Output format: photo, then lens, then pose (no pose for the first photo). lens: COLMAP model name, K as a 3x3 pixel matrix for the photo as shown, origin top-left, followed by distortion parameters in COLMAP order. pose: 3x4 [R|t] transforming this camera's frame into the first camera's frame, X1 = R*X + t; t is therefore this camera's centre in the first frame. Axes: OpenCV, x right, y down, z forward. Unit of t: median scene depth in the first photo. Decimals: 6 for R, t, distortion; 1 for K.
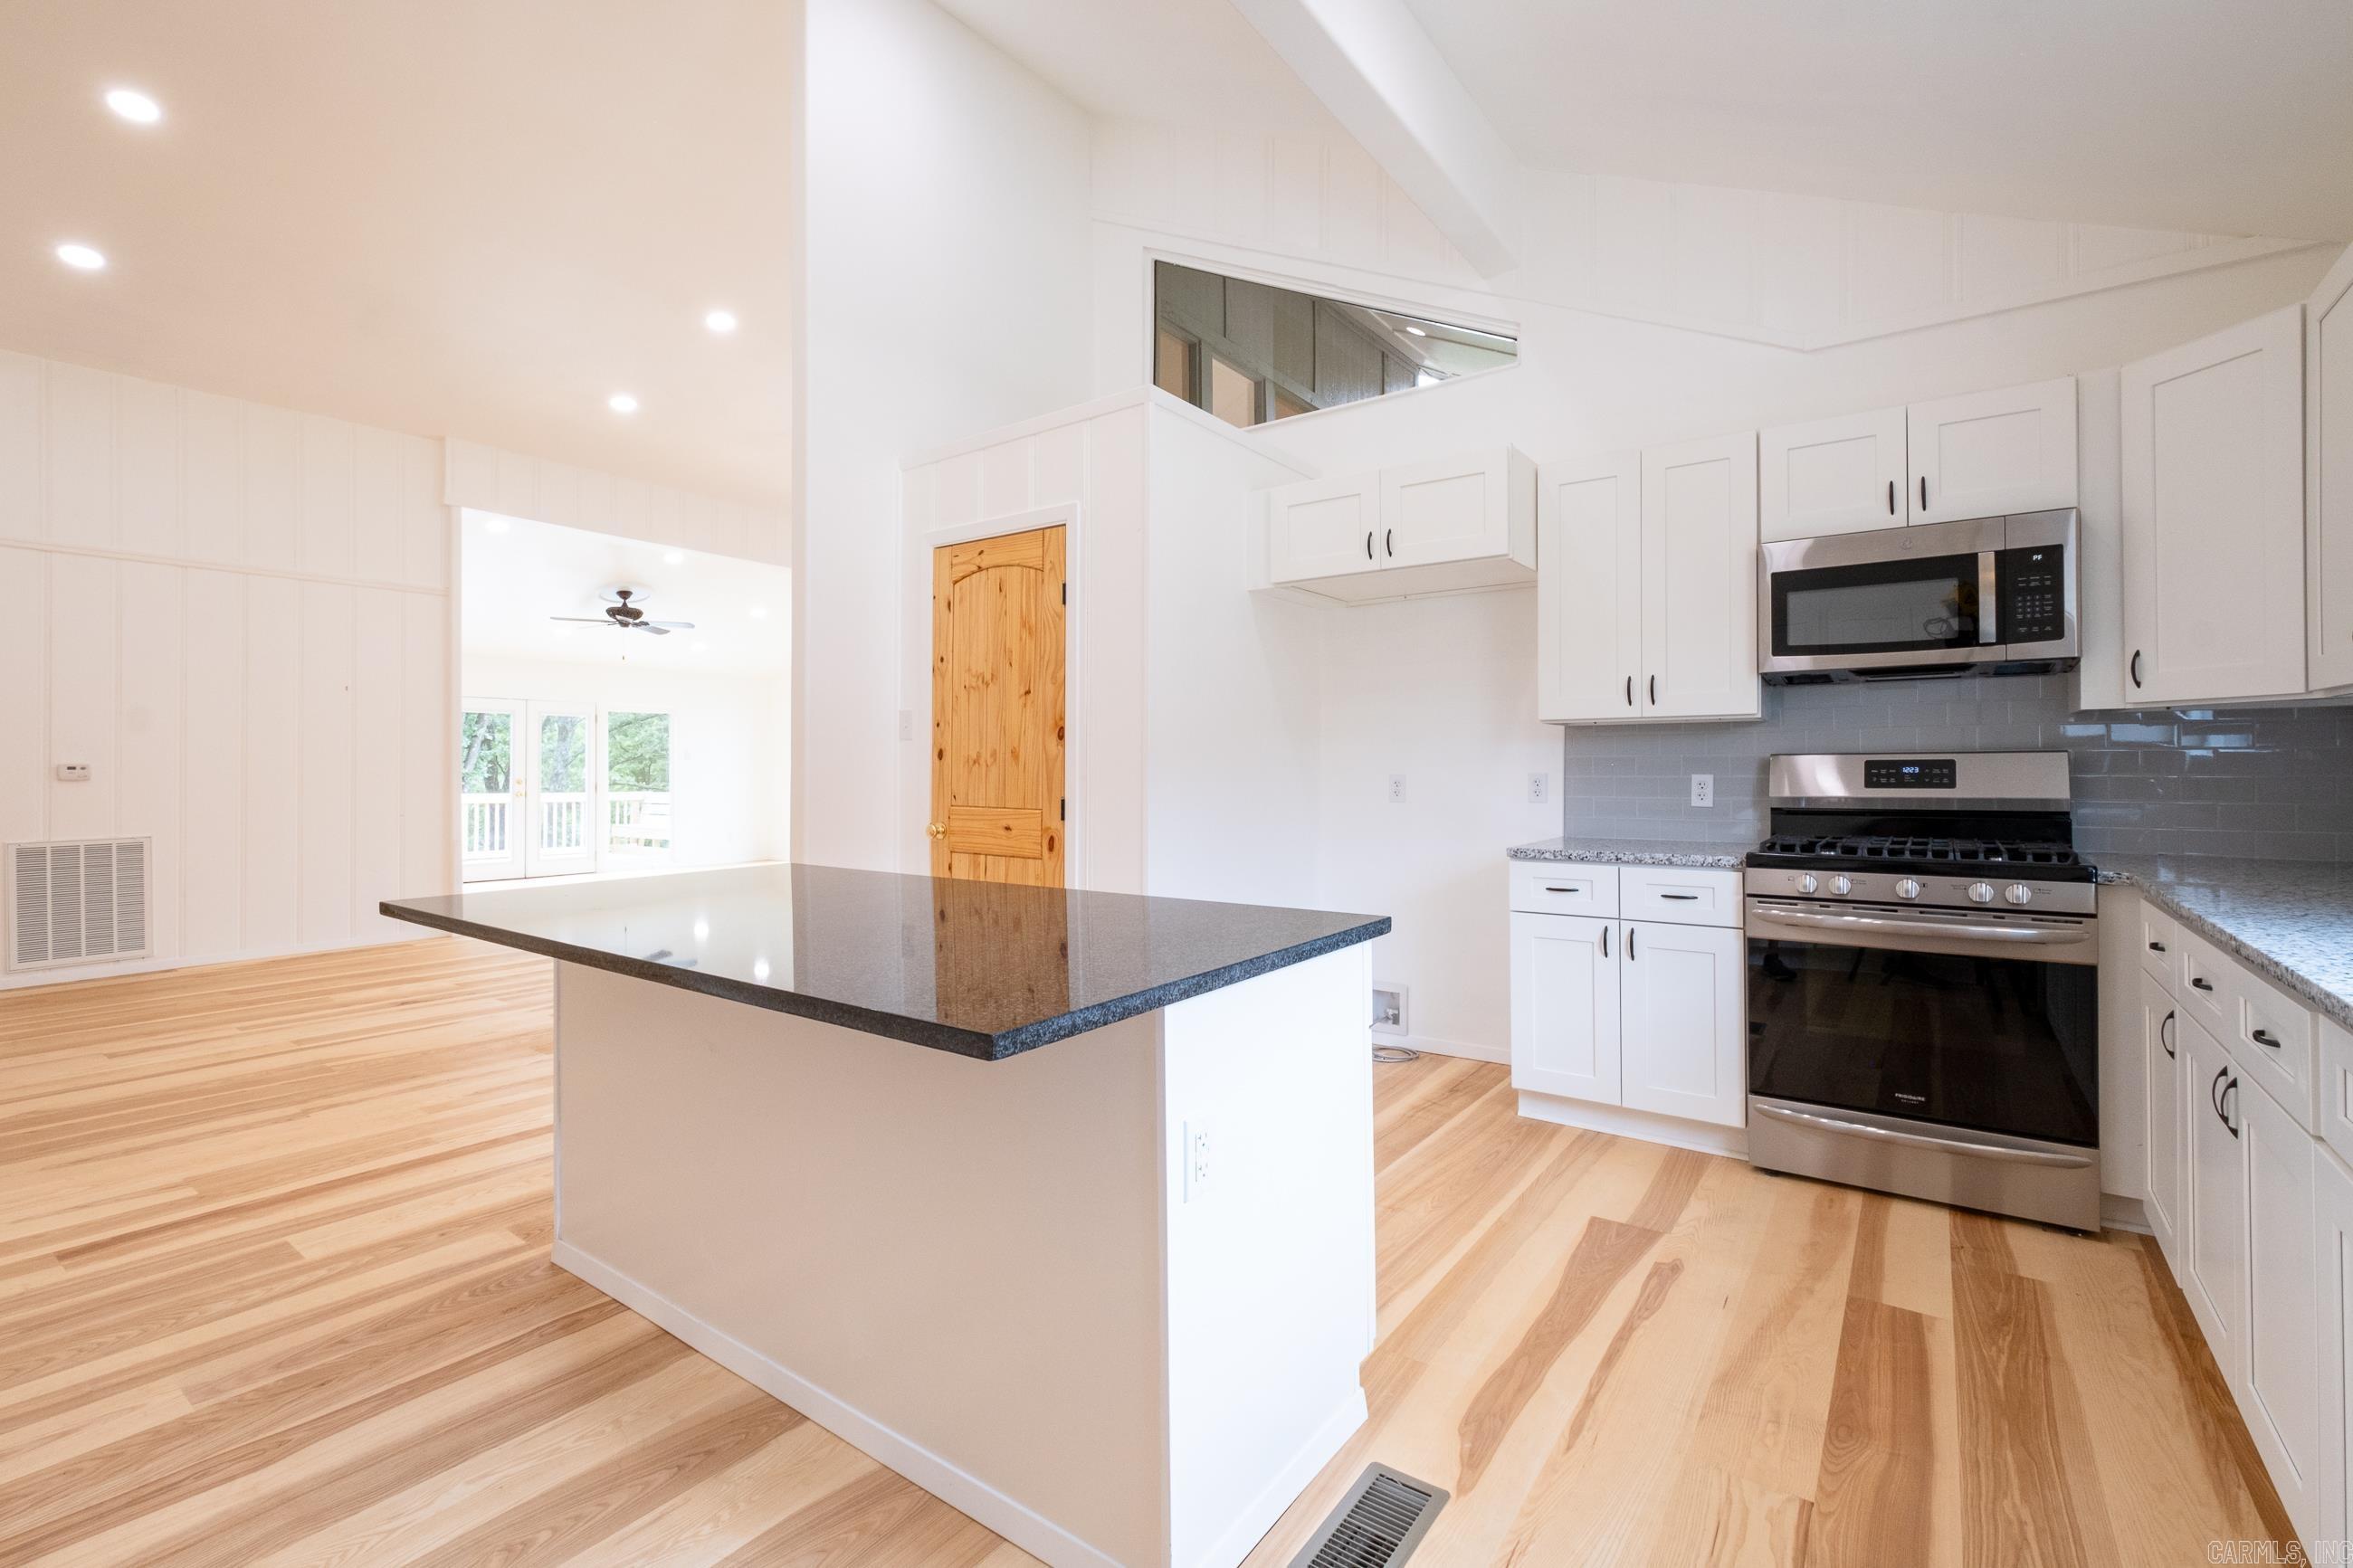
lens RADIAL K [[1065.0, 0, 1164.5], [0, 1065.0, 773.3], [0, 0, 1]] dist [-0.004978, 0.001049]
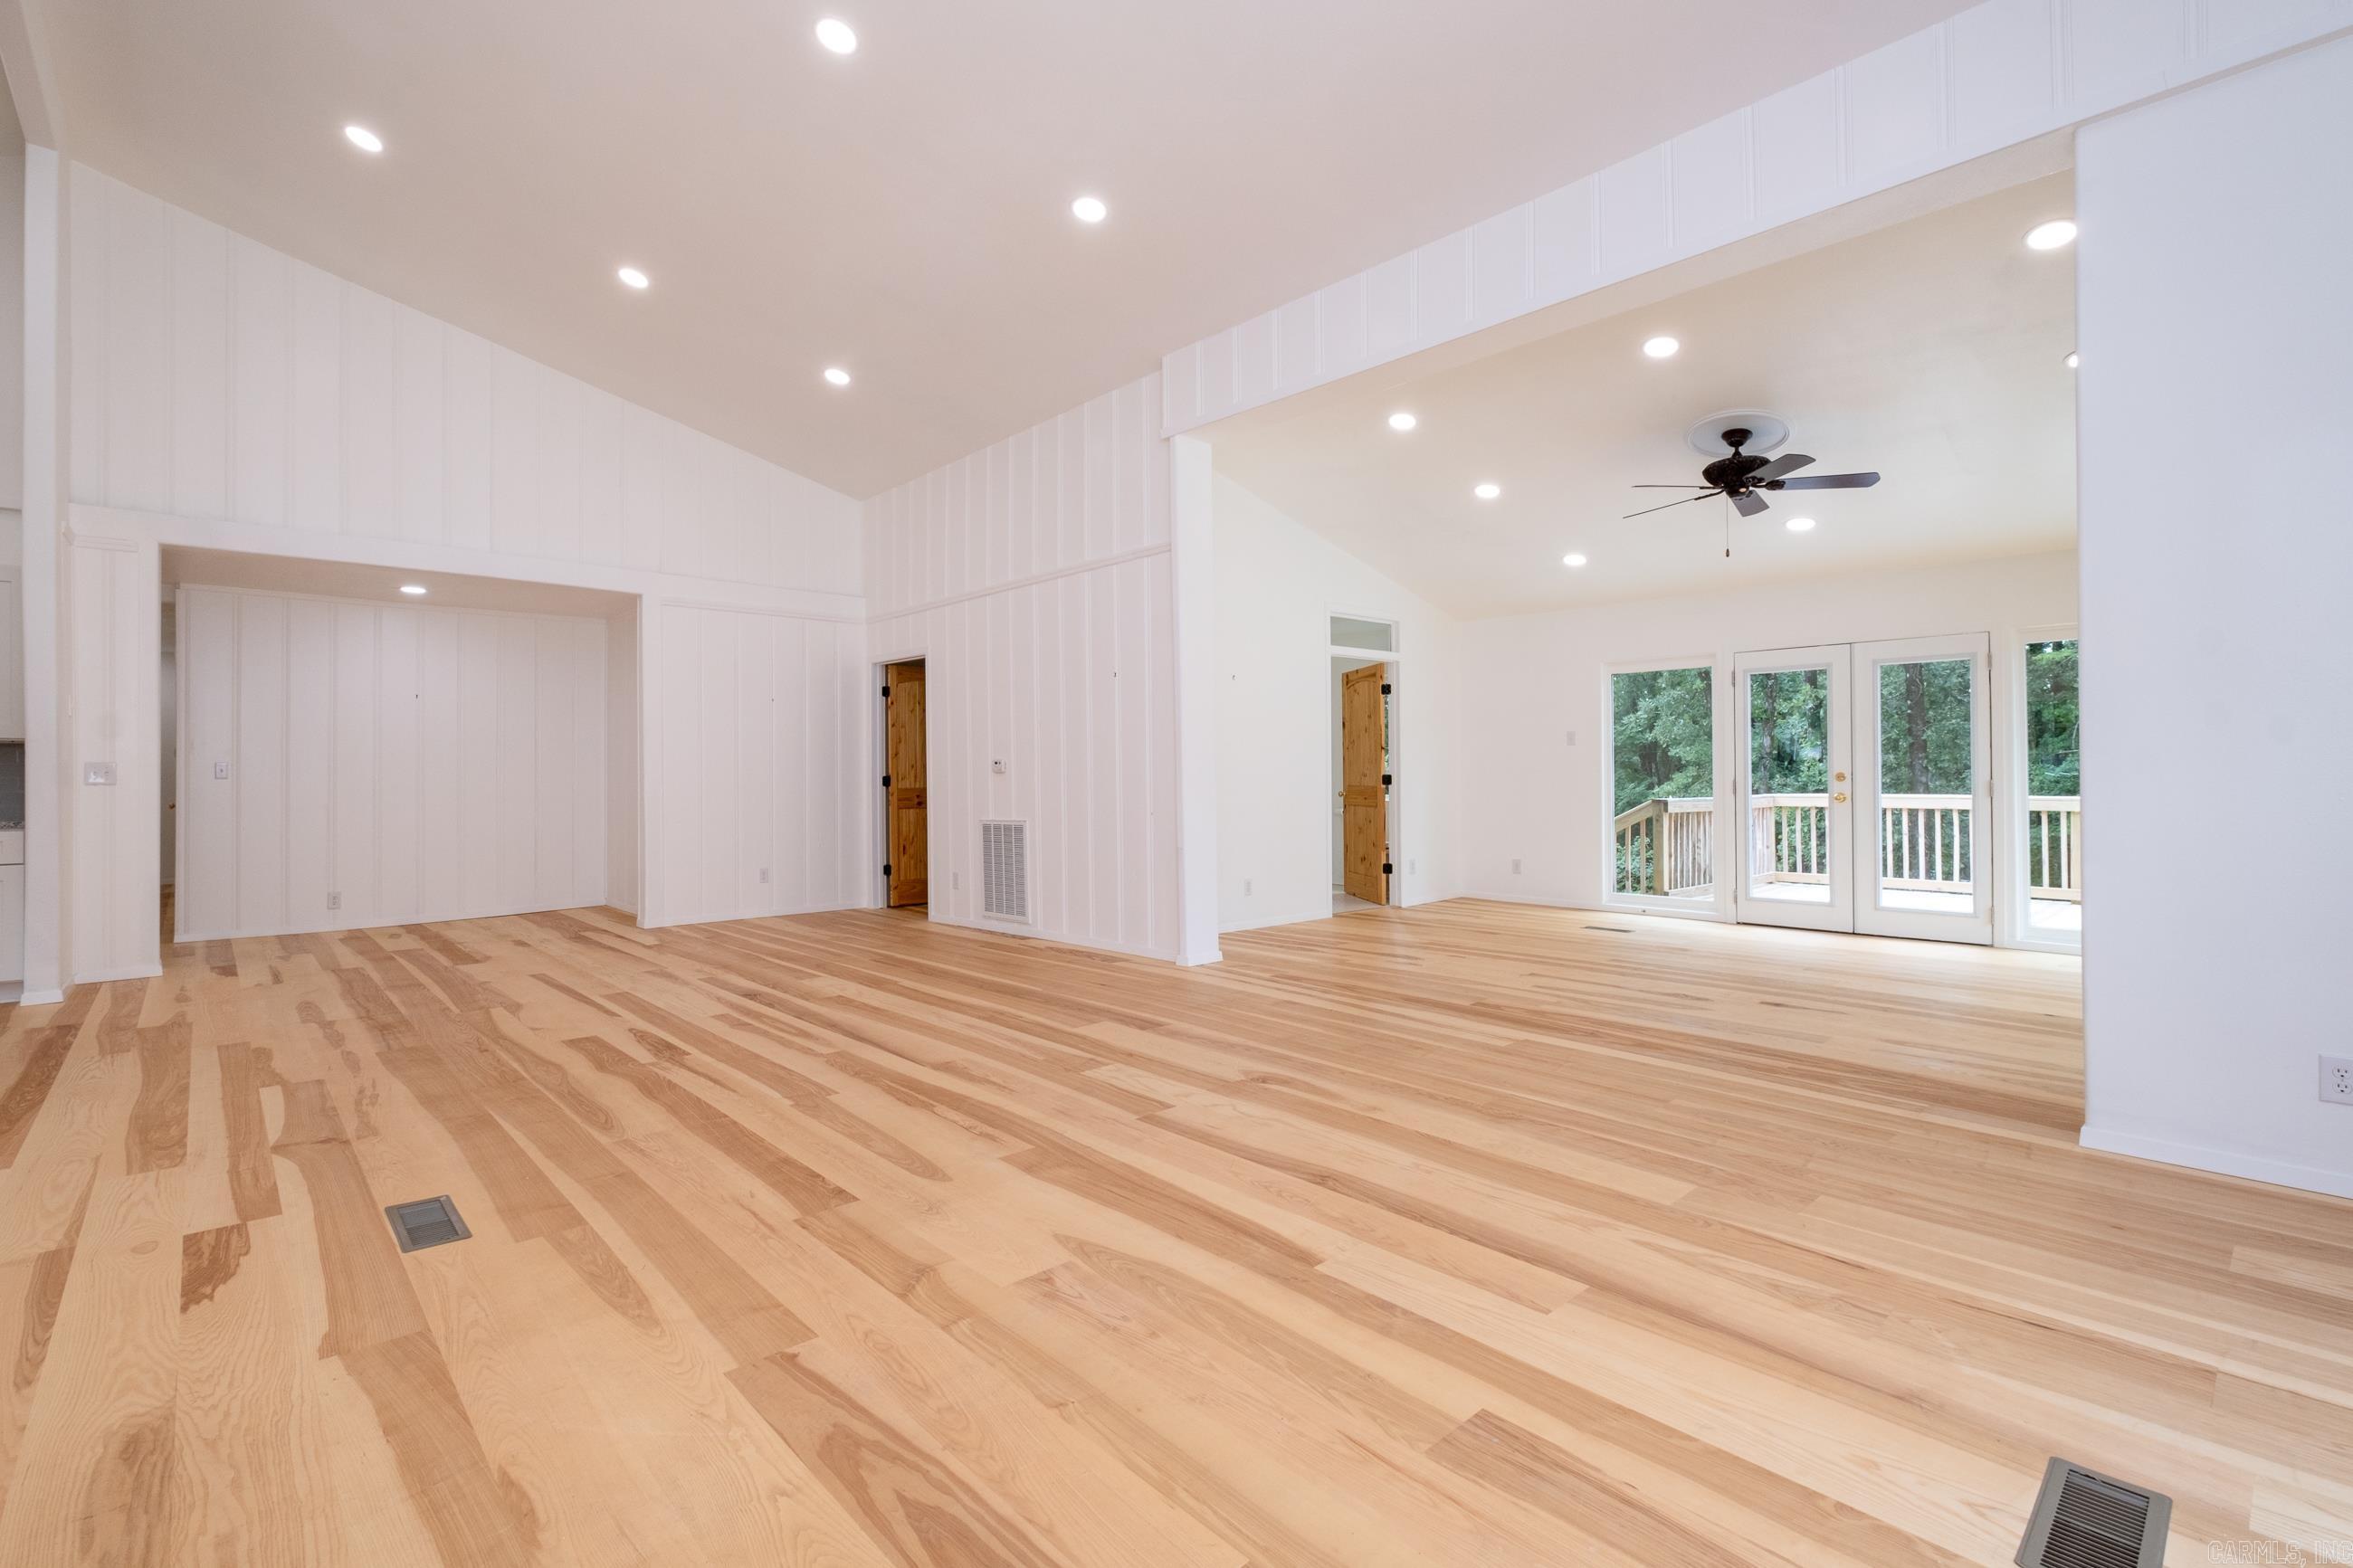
lens RADIAL K [[1065.0, 0, 1167.9], [0, 1065.0, 775.6], [0, 0, 1]] dist [-0.004978, 0.001049]
pose [[-0.189896, 0.003017, -0.981799, 0.240702], [0.004665, 0.999987, 0.002170, 0.015219], [0.981793, -0.004168, -0.189908, 2.116915]]
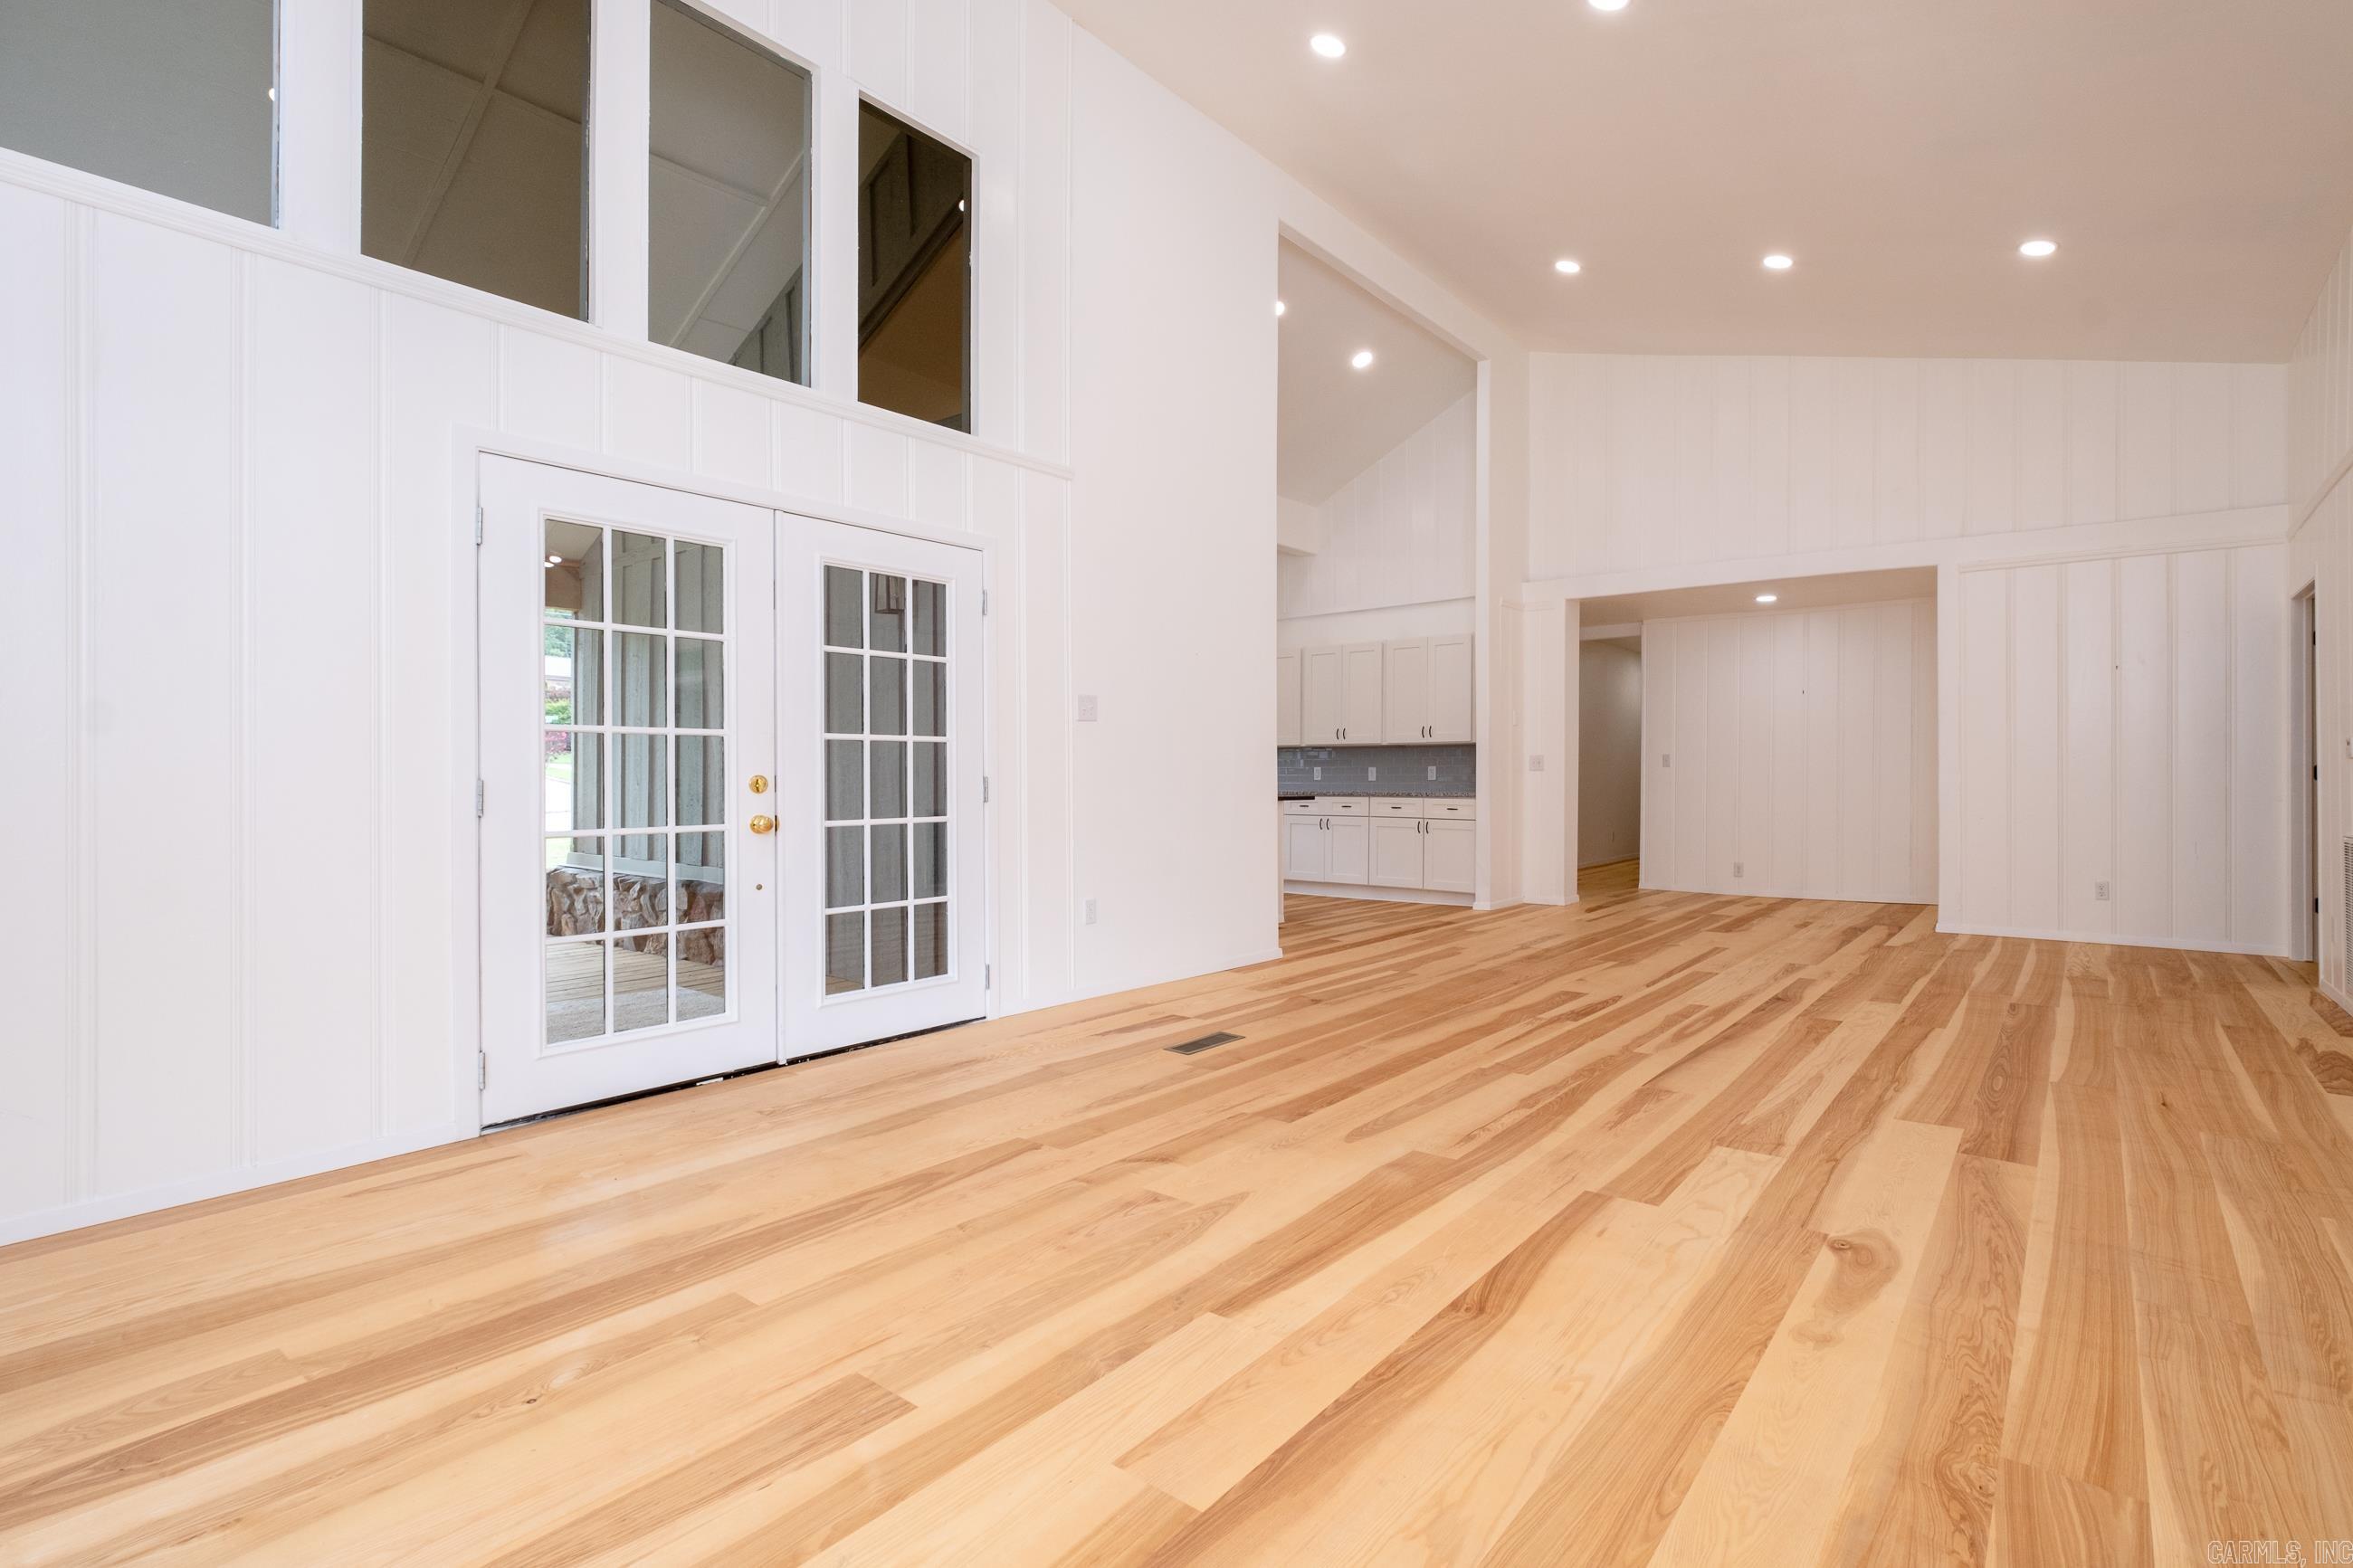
lens RADIAL K [[1103.0, 0, 1295.3], [0, 1103.0, 772.1], [0, 0, 1]] dist [0.000234, -0.002605]
pose [[-0.999952, 0.003711, -0.009072, -0.392473], [0.003687, 0.999990, 0.002630, 0.019574], [0.009081, 0.002596, -0.999955, 2.632185]]
